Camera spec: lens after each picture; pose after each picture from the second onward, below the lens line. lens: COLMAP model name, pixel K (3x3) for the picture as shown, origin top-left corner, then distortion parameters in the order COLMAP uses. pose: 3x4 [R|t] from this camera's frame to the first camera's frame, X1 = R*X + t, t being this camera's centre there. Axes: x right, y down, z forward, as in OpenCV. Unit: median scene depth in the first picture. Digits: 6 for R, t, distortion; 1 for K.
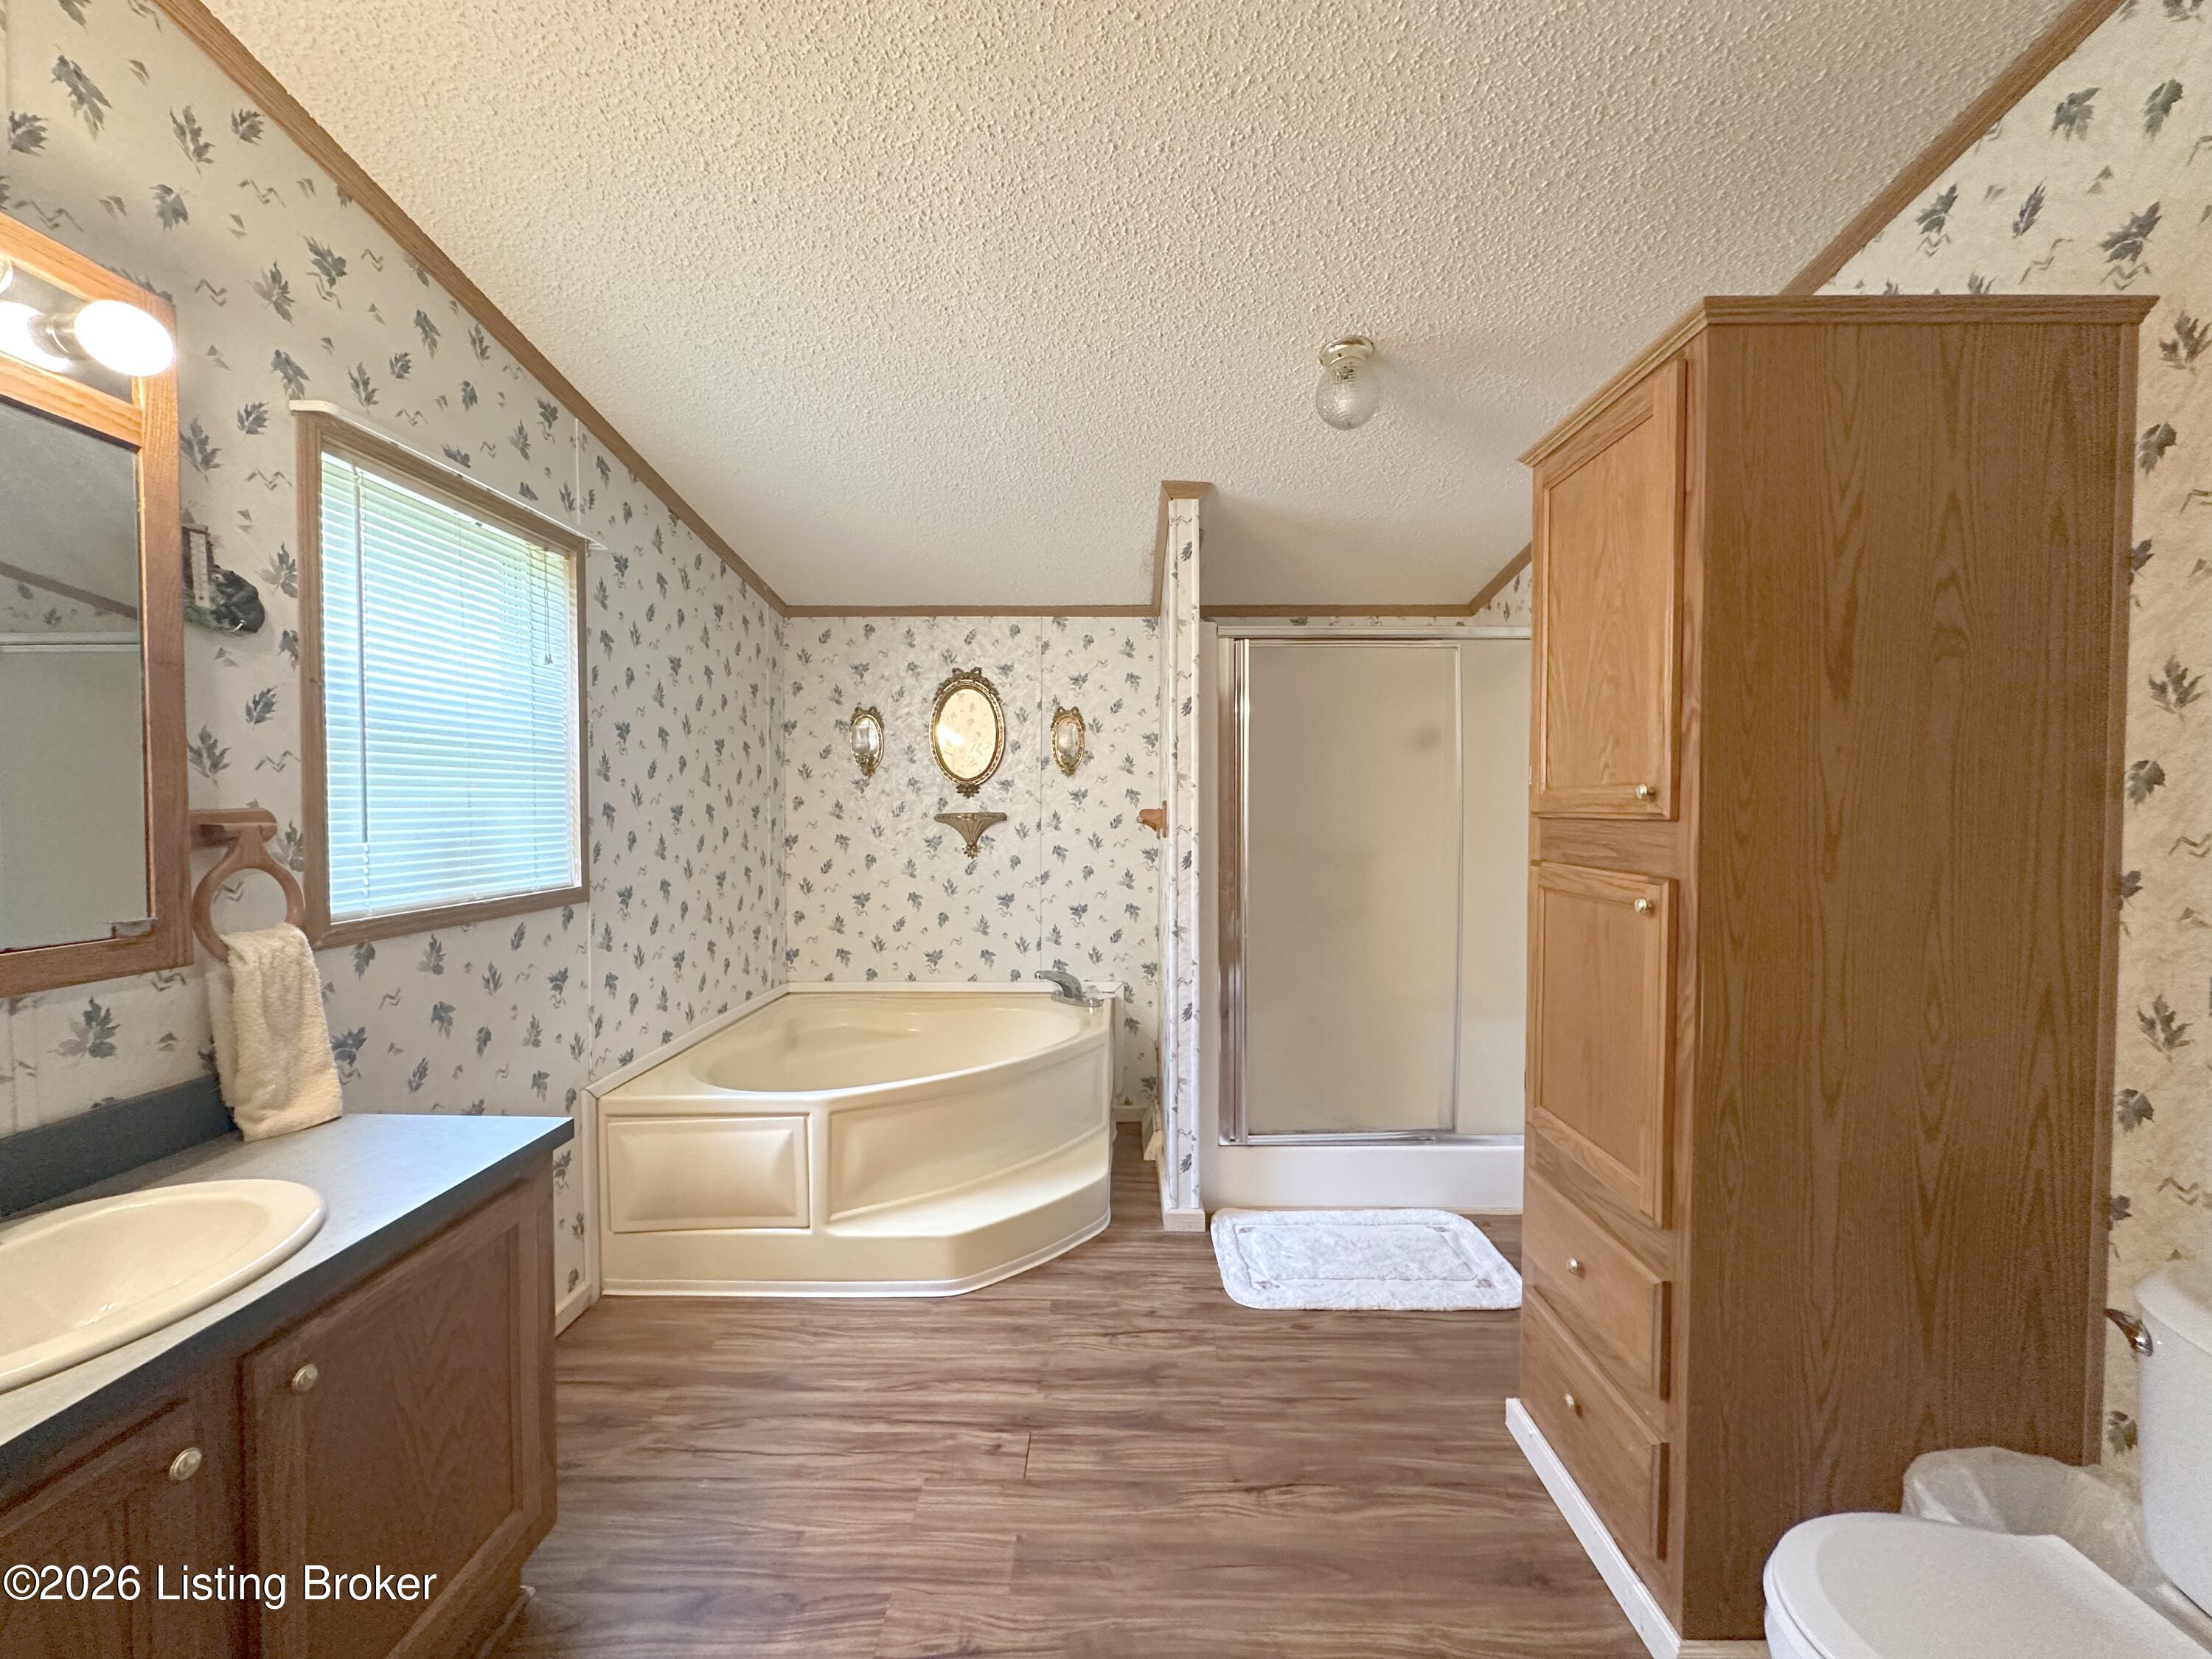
lens RADIAL K [[885.5, 0, 1106.0], [0, 885.5, 829.5], [0, 0, 1]] dist [-0.003419, 0.000605]
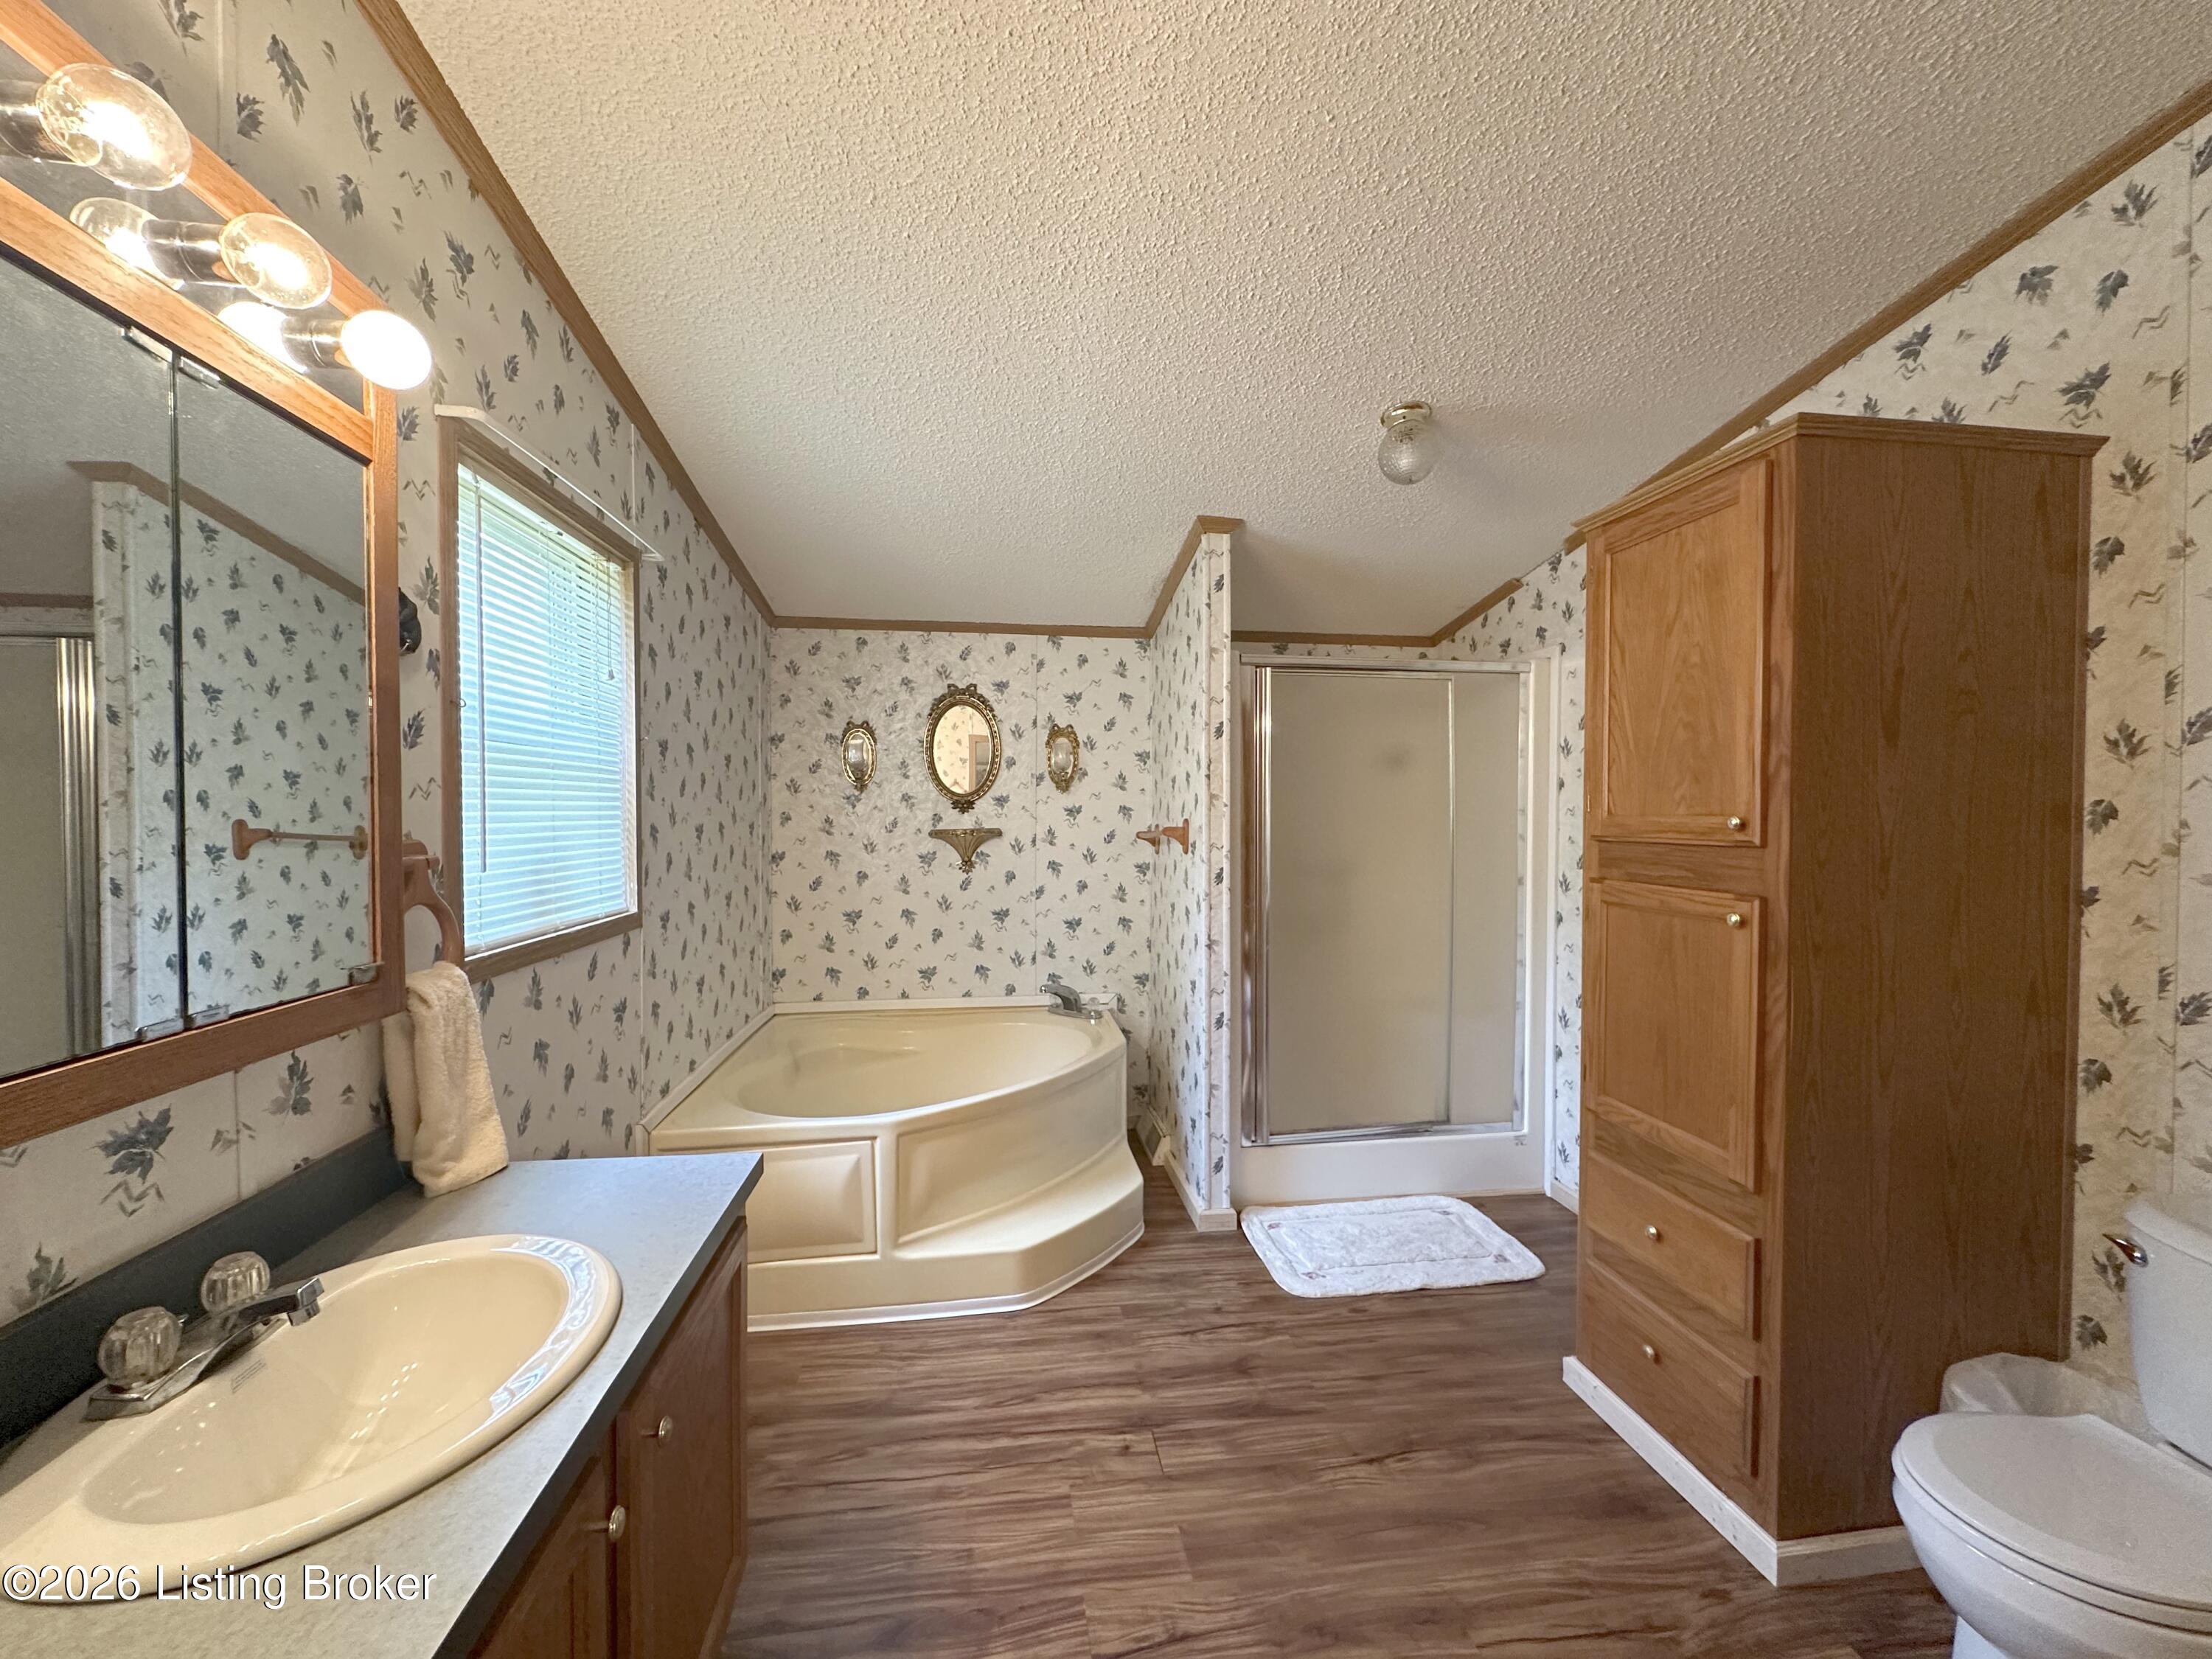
lens RADIAL K [[885.5, 0, 1106.0], [0, 885.5, 829.5], [0, 0, 1]] dist [-0.003419, 0.000605]
pose [[0.988600, -0.001658, 0.150554, -0.341024], [0.002754, 0.999971, -0.007073, -0.023742], [-0.150538, 0.007407, 0.988576, -0.032387]]
